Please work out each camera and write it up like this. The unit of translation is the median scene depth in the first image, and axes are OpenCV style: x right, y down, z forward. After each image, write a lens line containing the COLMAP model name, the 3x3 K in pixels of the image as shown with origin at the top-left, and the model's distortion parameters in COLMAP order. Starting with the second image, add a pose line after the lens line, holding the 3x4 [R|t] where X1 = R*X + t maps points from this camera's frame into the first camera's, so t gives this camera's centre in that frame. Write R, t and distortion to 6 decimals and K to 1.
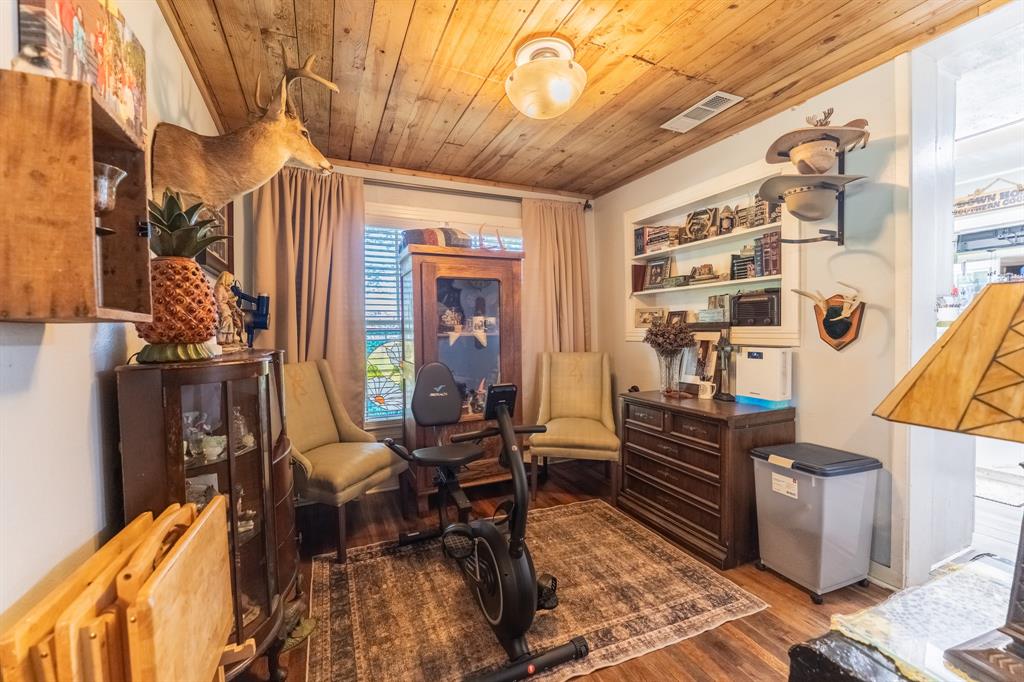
lens RADIAL K [[420.5, 0, 506.4], [0, 420.5, 340.6], [0, 0, 1]] dist [-0.012048, -0.000070]
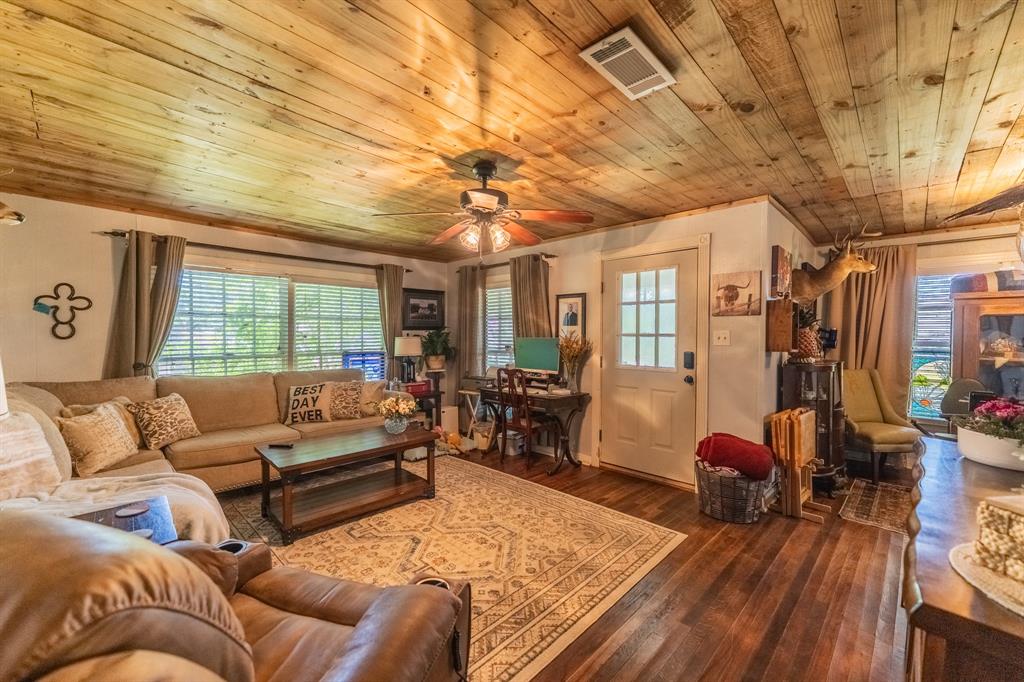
lens RADIAL K [[408.9, 0, 501.8], [0, 408.9, 341.1], [0, 0, 1]] dist [0.001383, 0.000056]
pose [[0.360605, 0.034402, -0.932084, 0.606787], [-0.040641, 0.998950, 0.021147, -0.043664], [0.931833, 0.030255, 0.361625, -1.069770]]
